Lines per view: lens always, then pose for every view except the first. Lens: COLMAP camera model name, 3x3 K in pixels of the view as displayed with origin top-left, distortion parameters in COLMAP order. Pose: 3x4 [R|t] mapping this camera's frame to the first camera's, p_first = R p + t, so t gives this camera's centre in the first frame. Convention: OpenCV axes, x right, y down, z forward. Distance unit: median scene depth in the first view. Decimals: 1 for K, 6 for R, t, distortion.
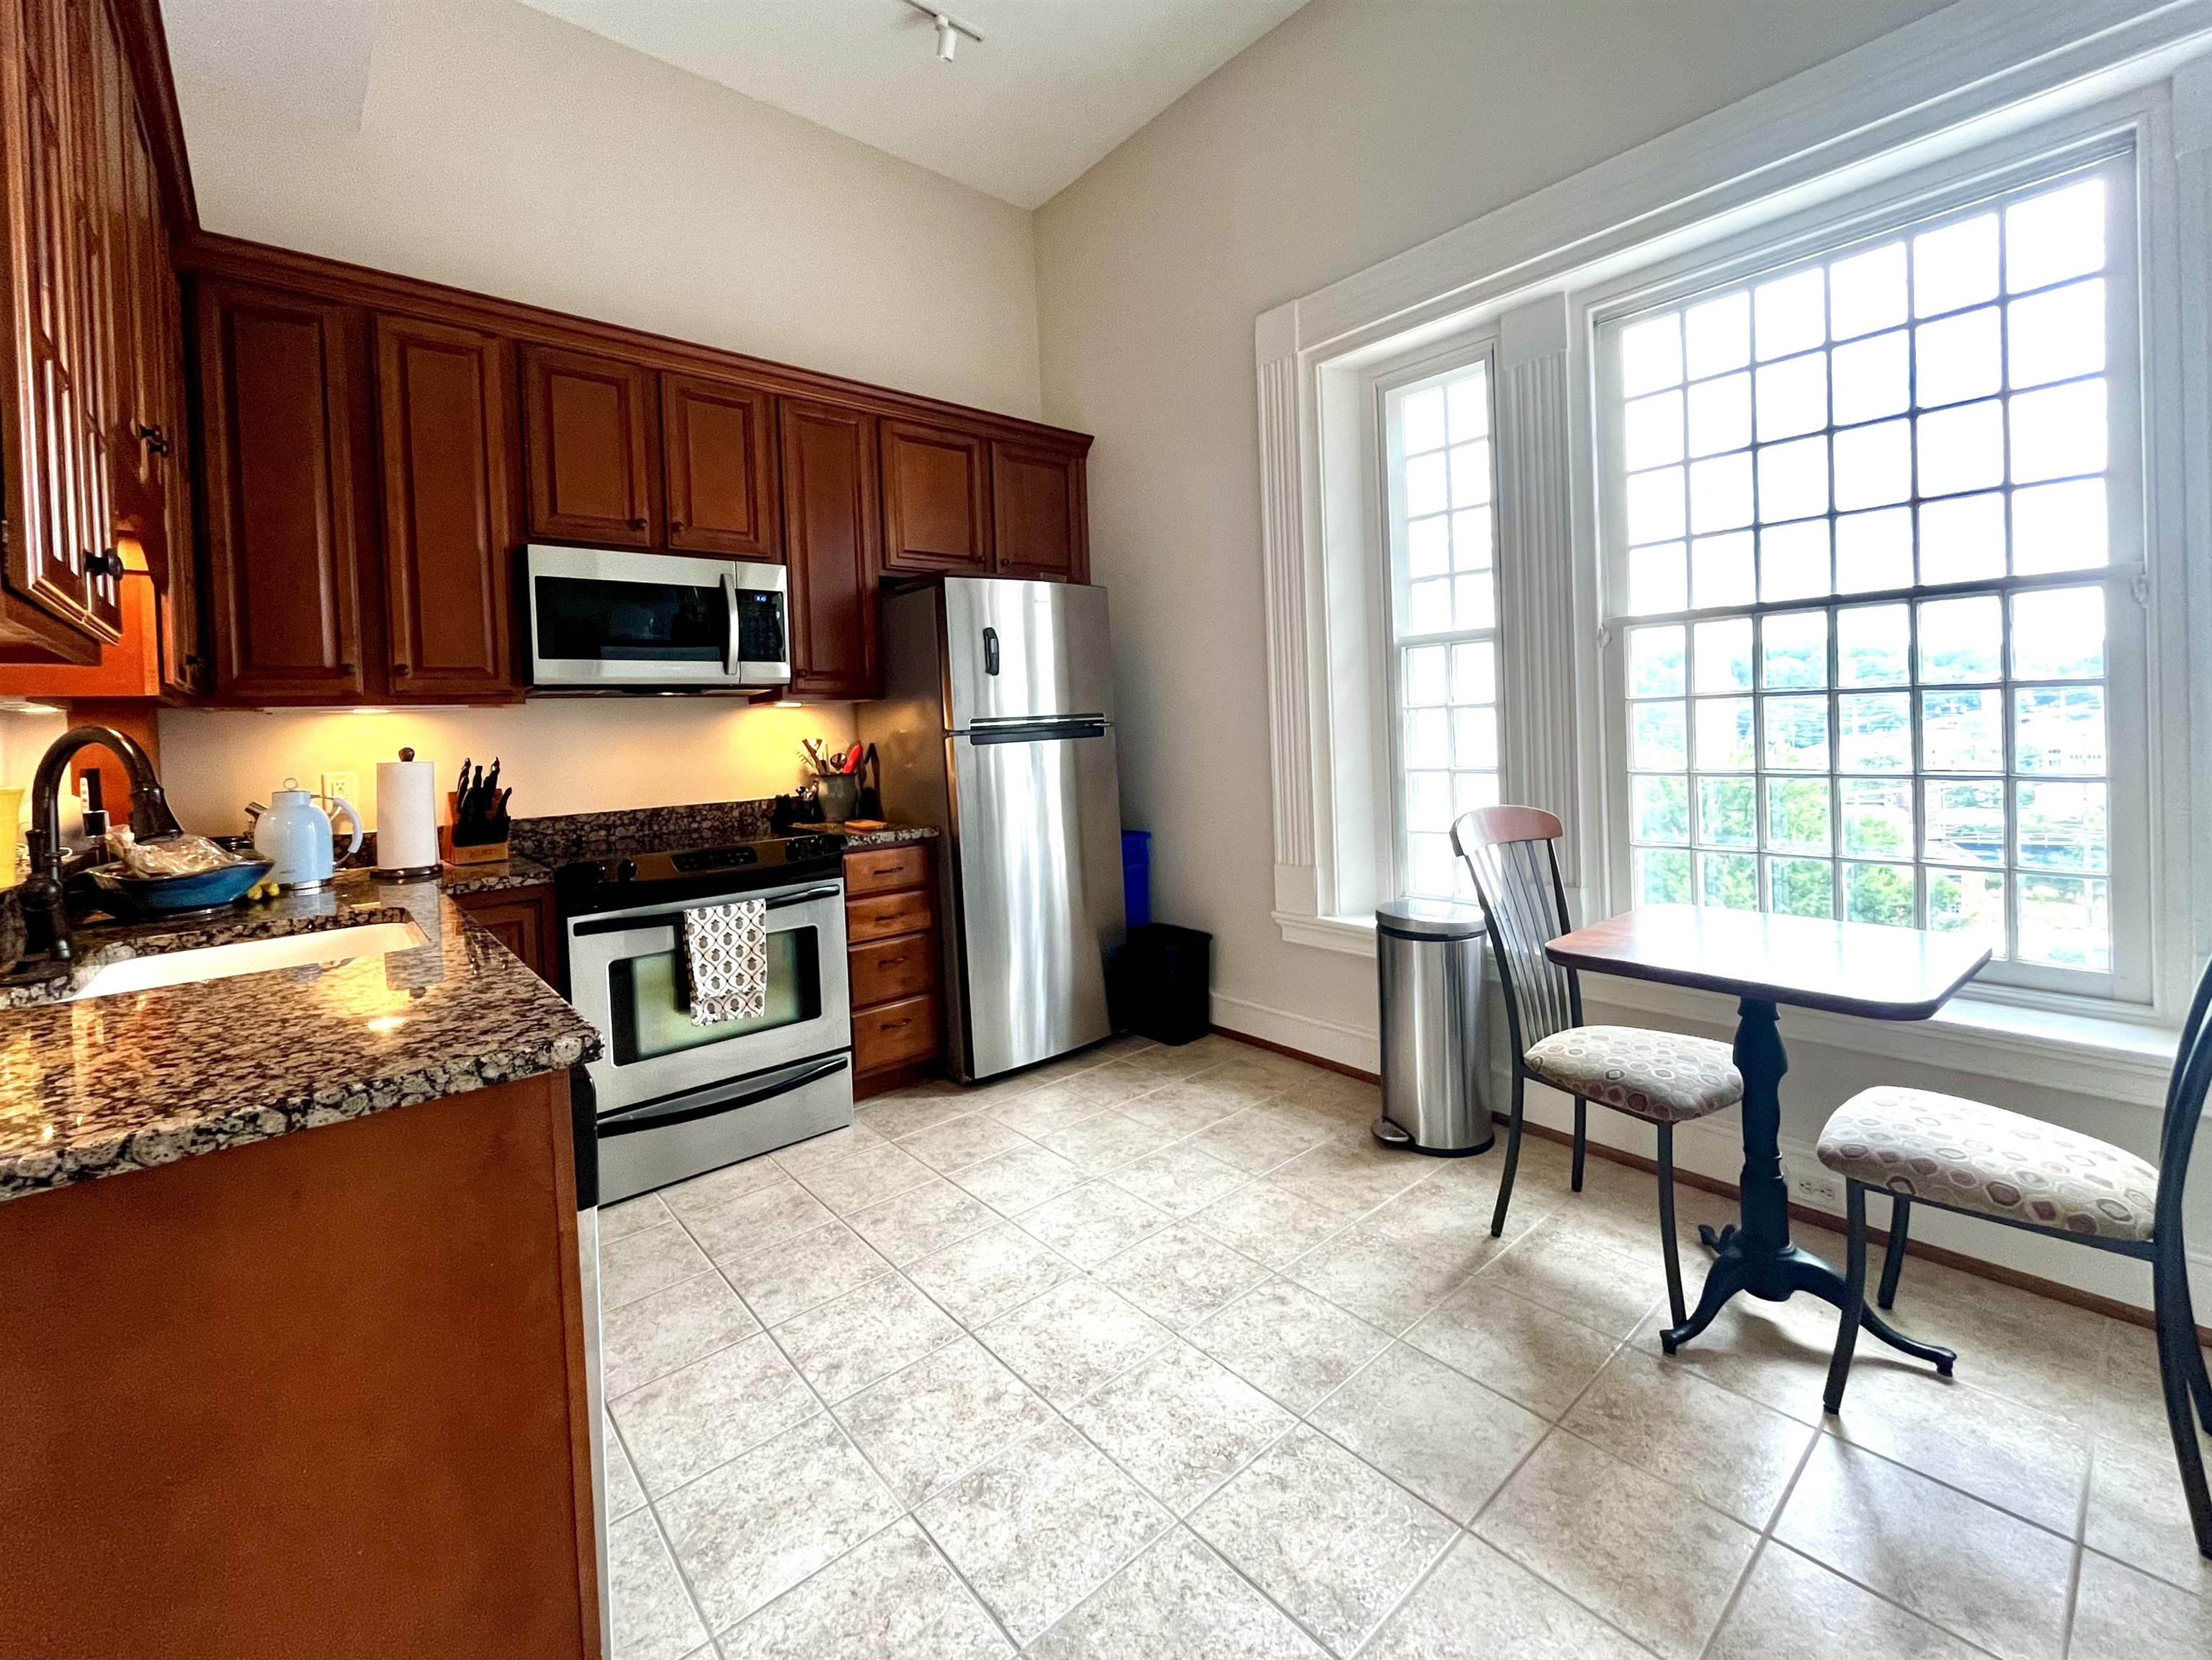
lens RADIAL K [[931.5, 0, 1094.2], [0, 931.5, 743.6], [0, 0, 1]] dist [-0.001475, -0.000309]
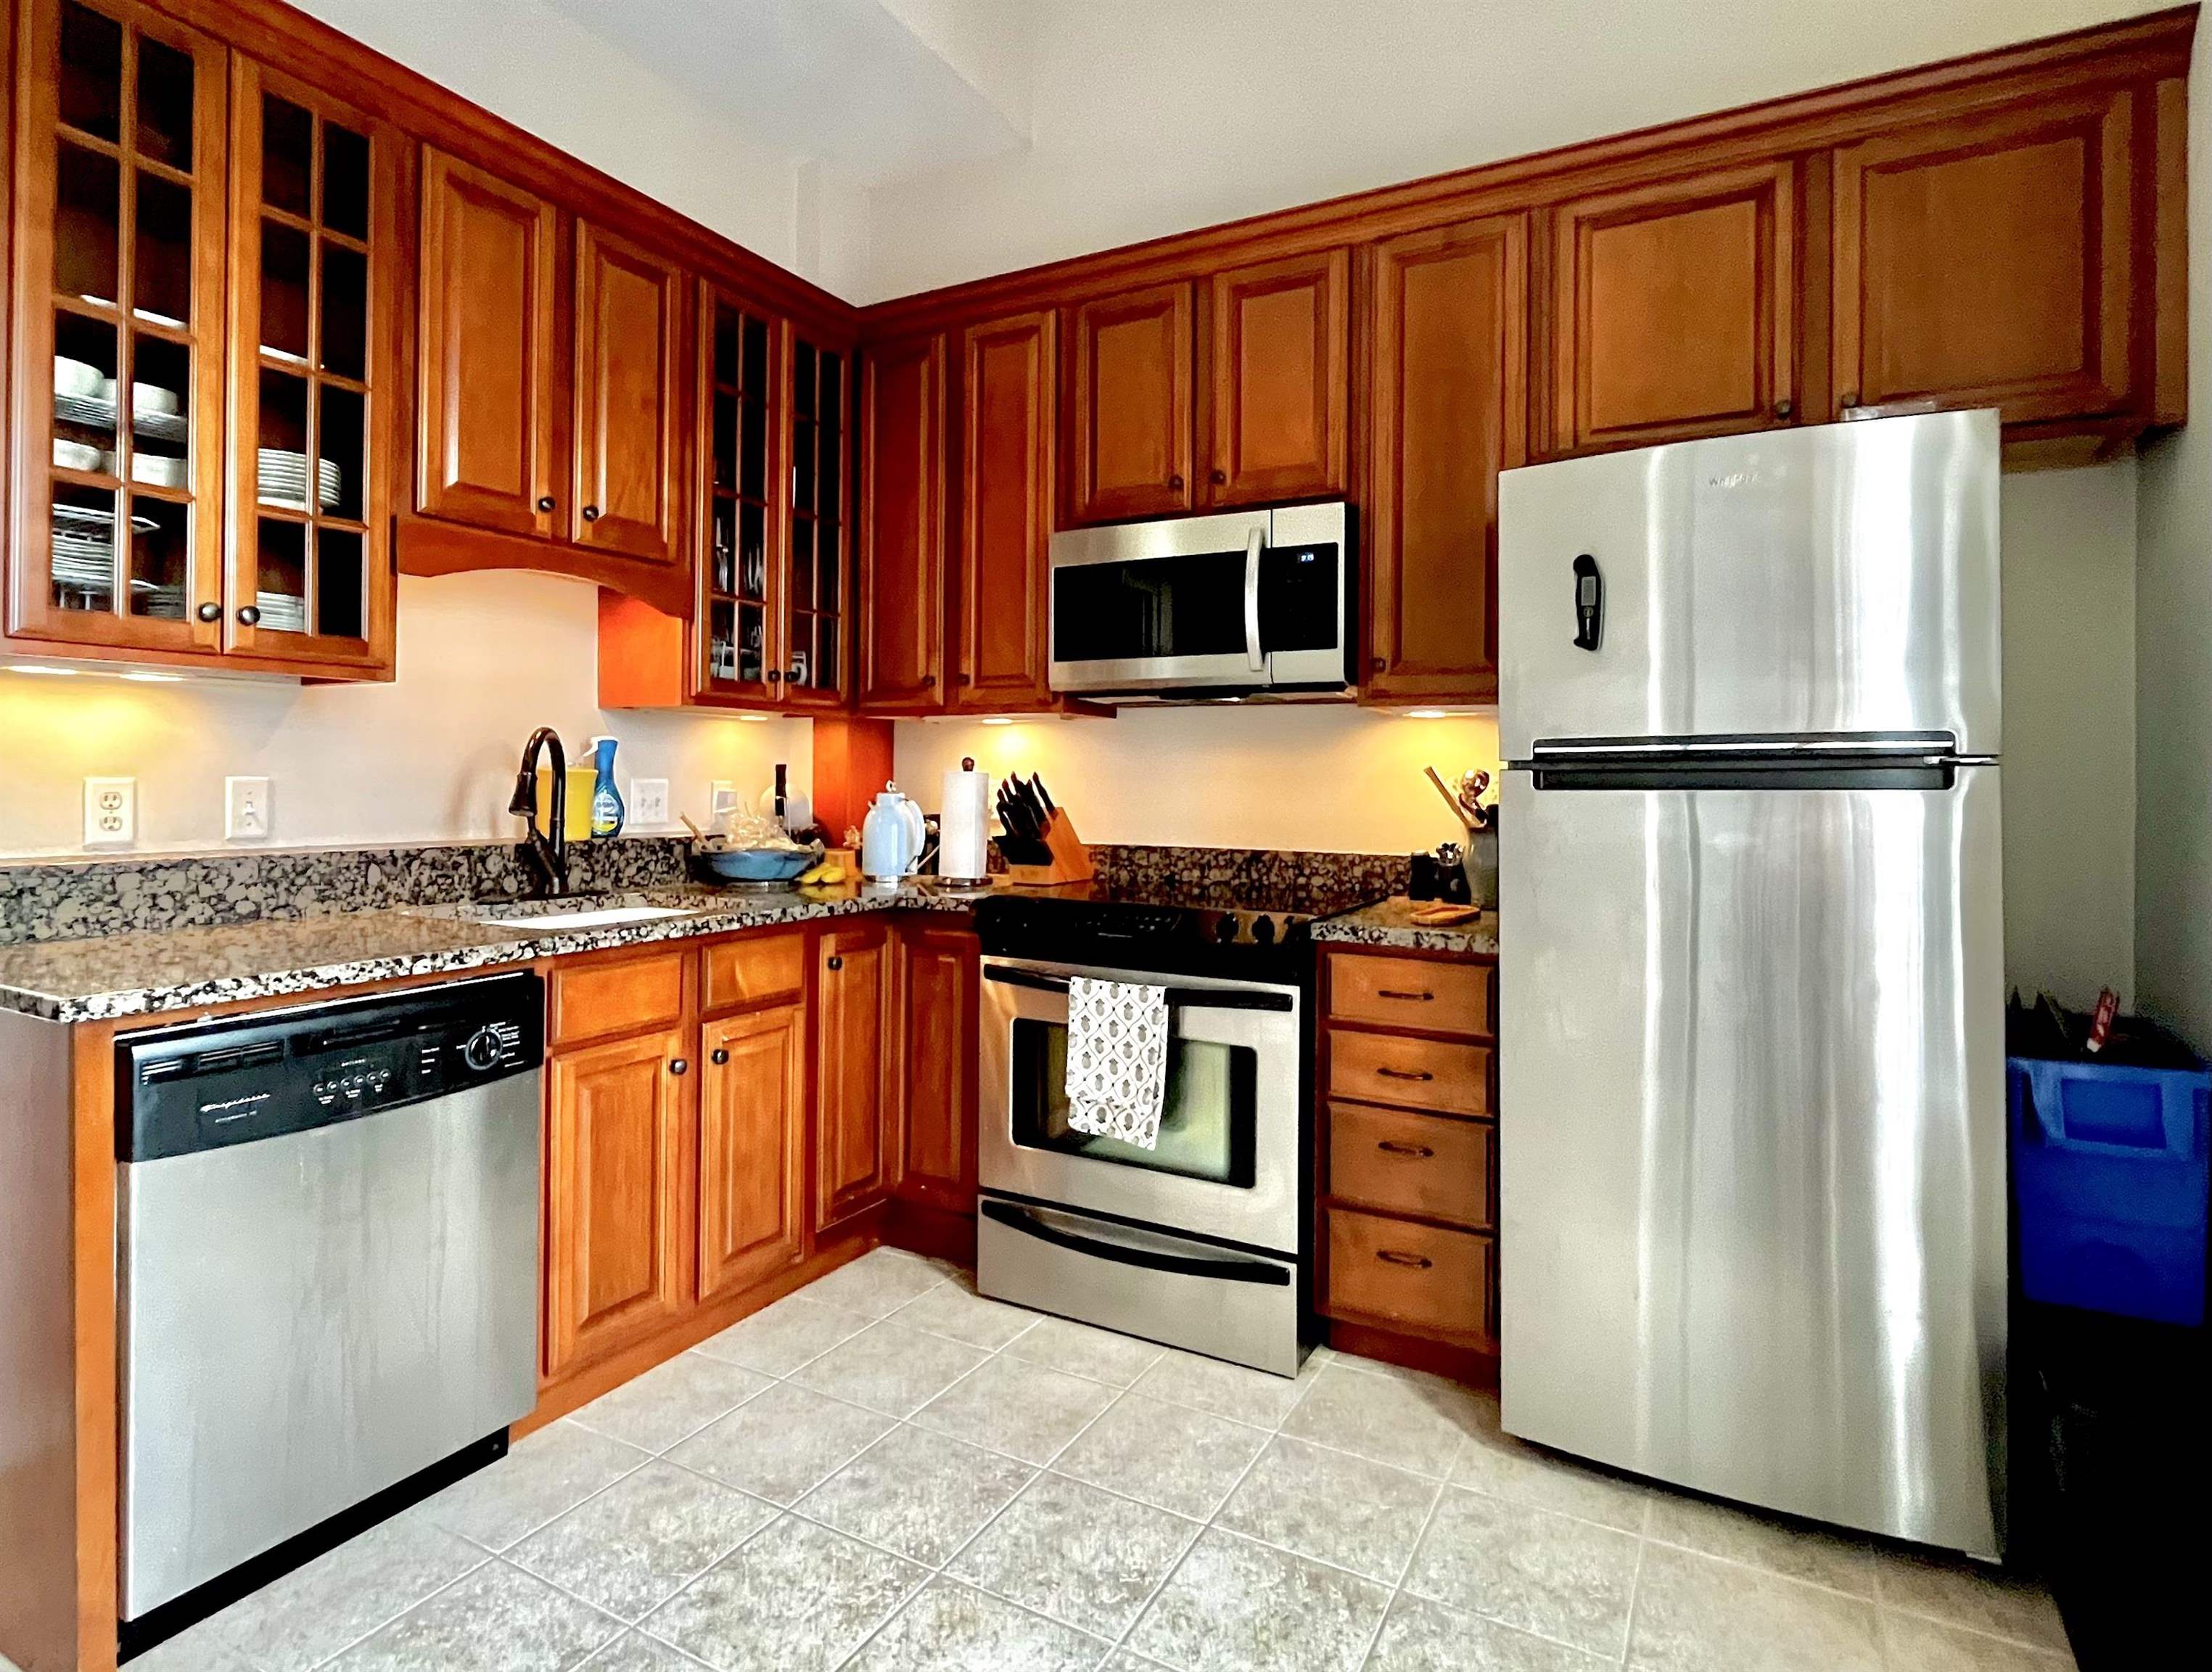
lens RADIAL K [[1180.0, 0, 1102.6], [0, 1180.0, 782.1], [0, 0, 1]] dist [-0.001743, 0.000028]
pose [[0.347708, 0.044562, -0.936543, 0.422804], [-0.040787, 0.998643, 0.032374, -0.014064], [0.936715, 0.026942, 0.349054, 0.591030]]
